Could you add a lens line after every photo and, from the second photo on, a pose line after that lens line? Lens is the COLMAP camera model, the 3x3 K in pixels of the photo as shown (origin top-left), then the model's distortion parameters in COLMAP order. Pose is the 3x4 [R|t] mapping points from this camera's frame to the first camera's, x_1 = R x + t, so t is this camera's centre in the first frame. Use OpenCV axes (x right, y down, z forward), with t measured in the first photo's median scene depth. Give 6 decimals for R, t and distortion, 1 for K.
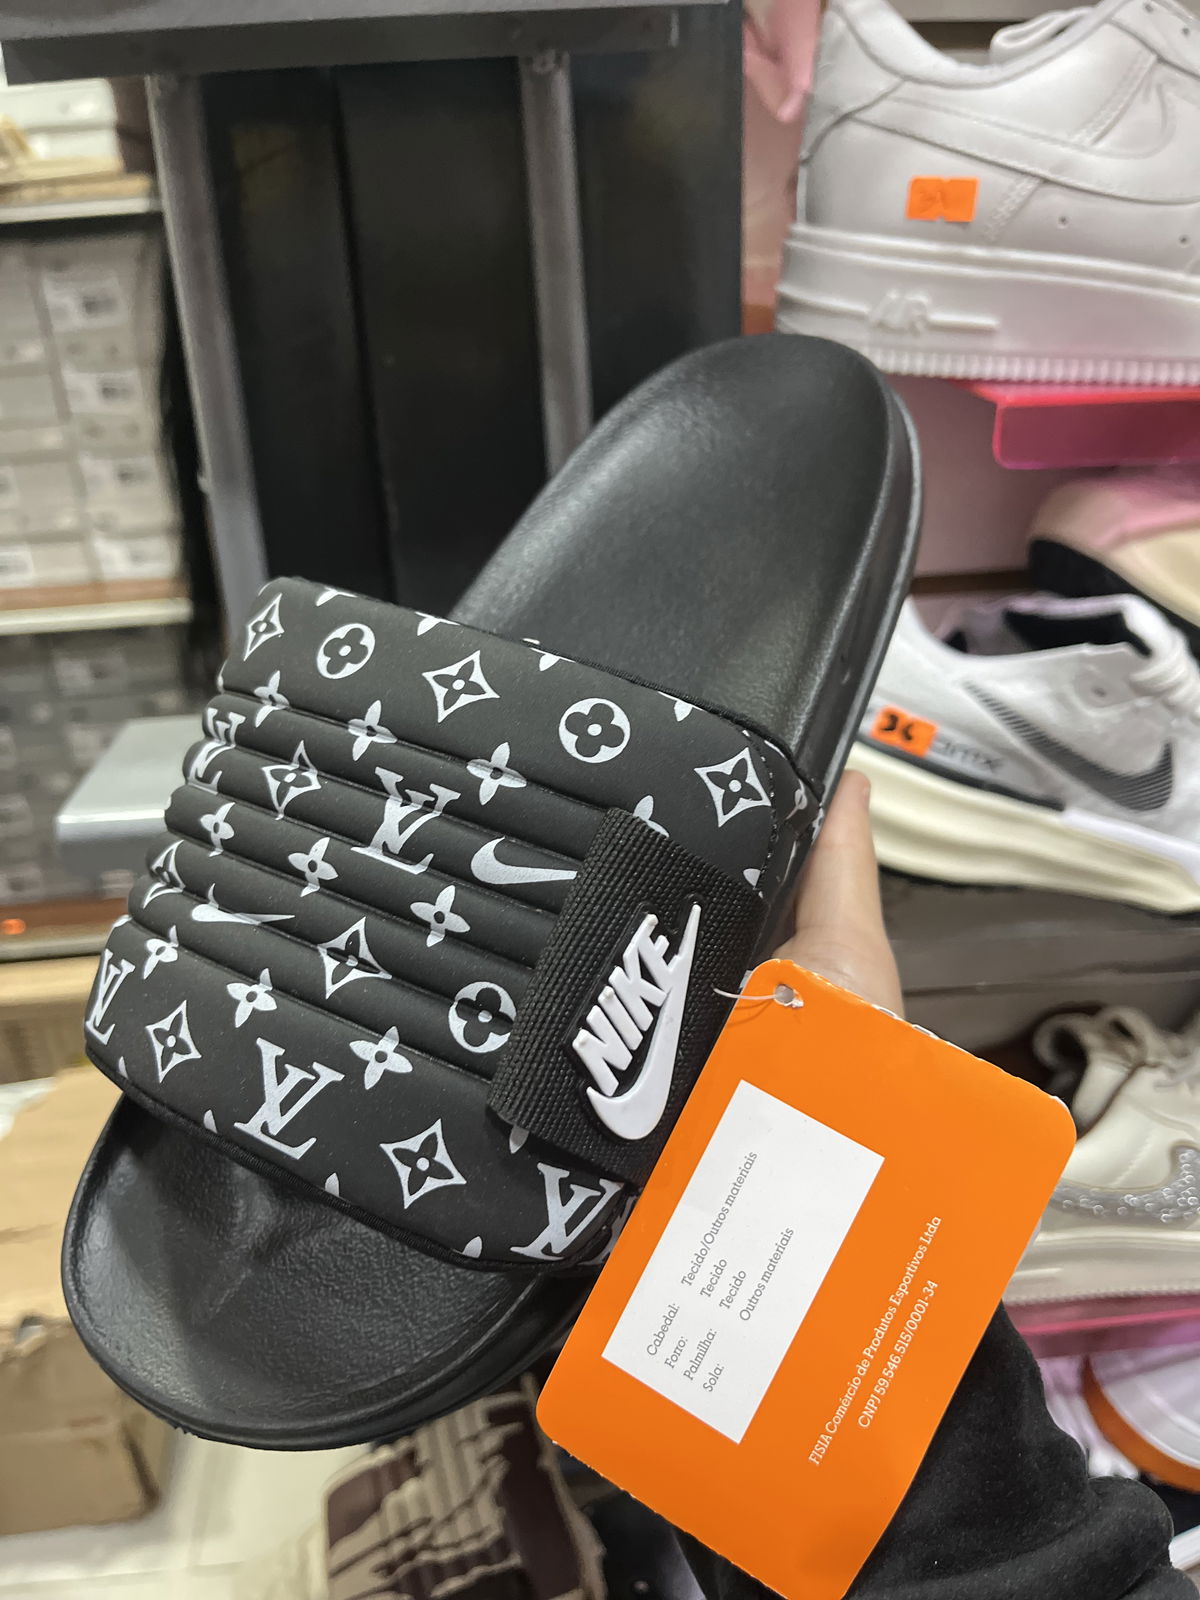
lens RADIAL K [[1254.0, 0, 600.0], [0, 1254.0, 800.0], [0, 0, 1]] dist [0.080084, -0.148003]
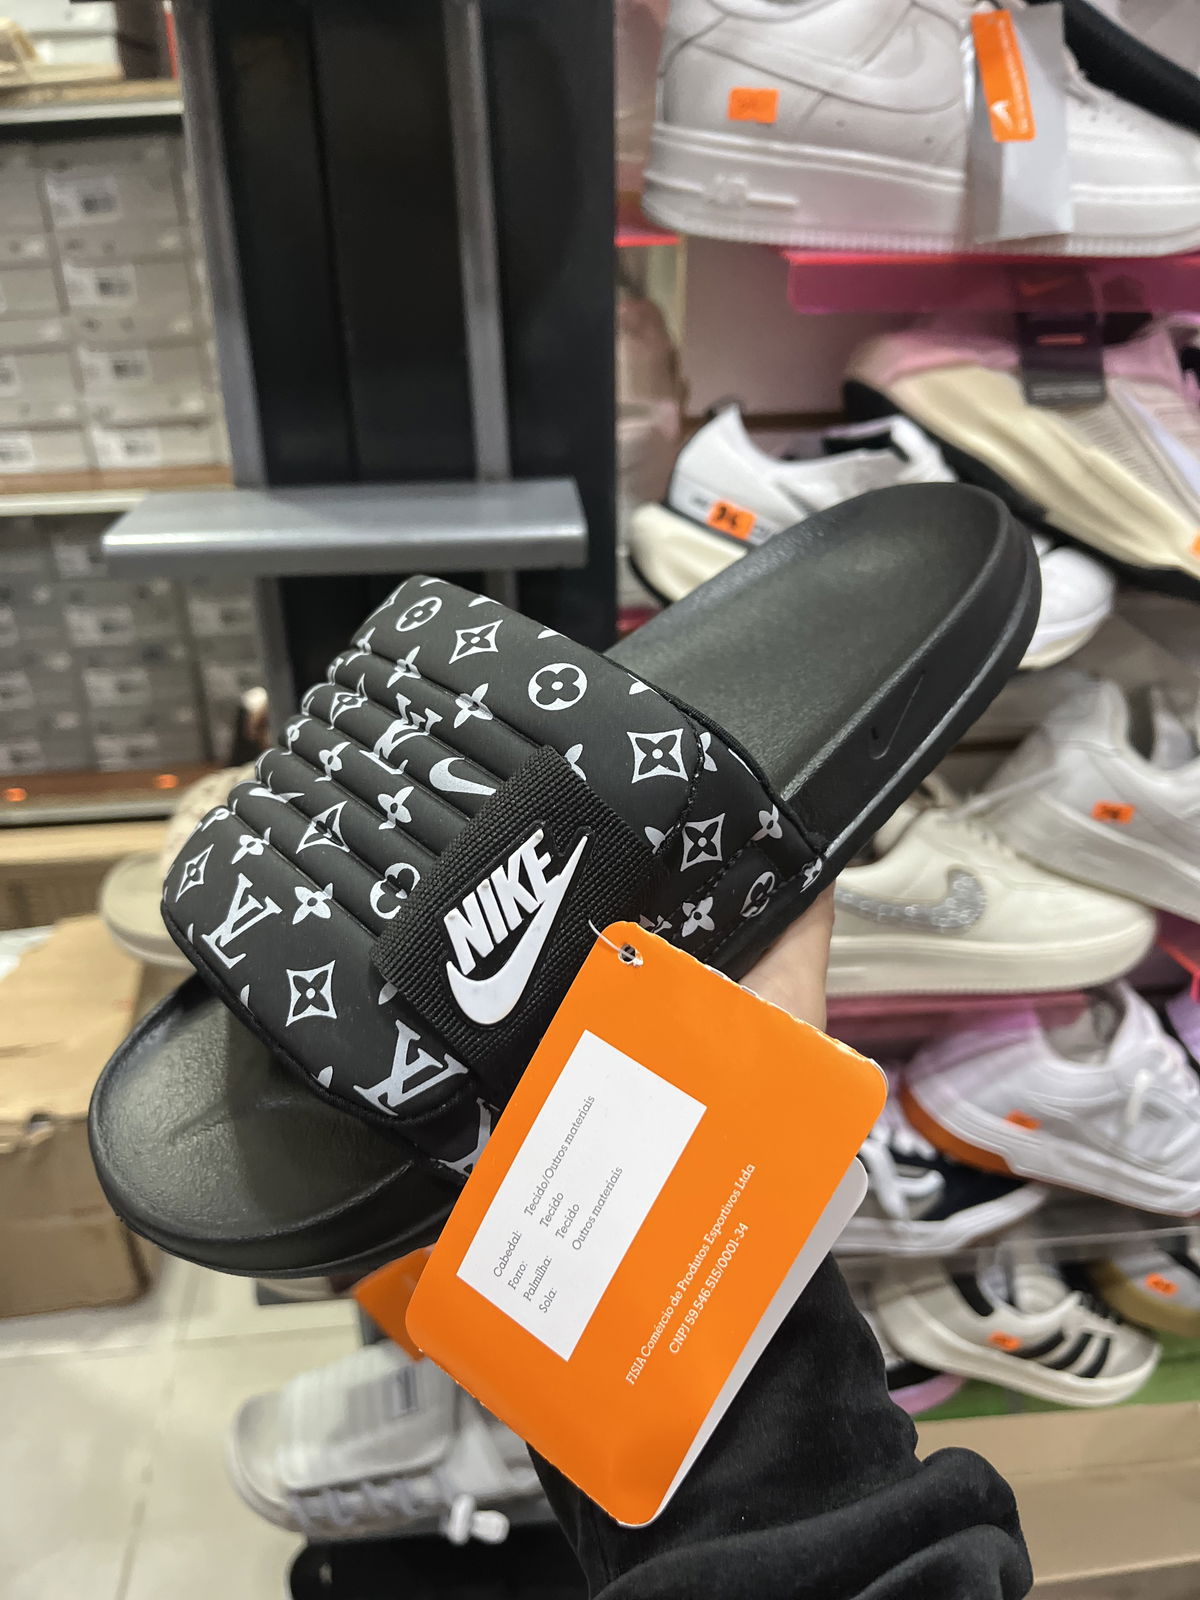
lens RADIAL K [[1251.6, 0, 596.0], [0, 1251.6, 810.9], [0, 0, 1]] dist [0.073382, -0.140354]
pose [[0.999693, 0.022969, 0.009279, 0.076457], [-0.023471, 0.998028, 0.058218, 0.145503], [-0.007923, -0.058418, 0.998261, -0.278752]]
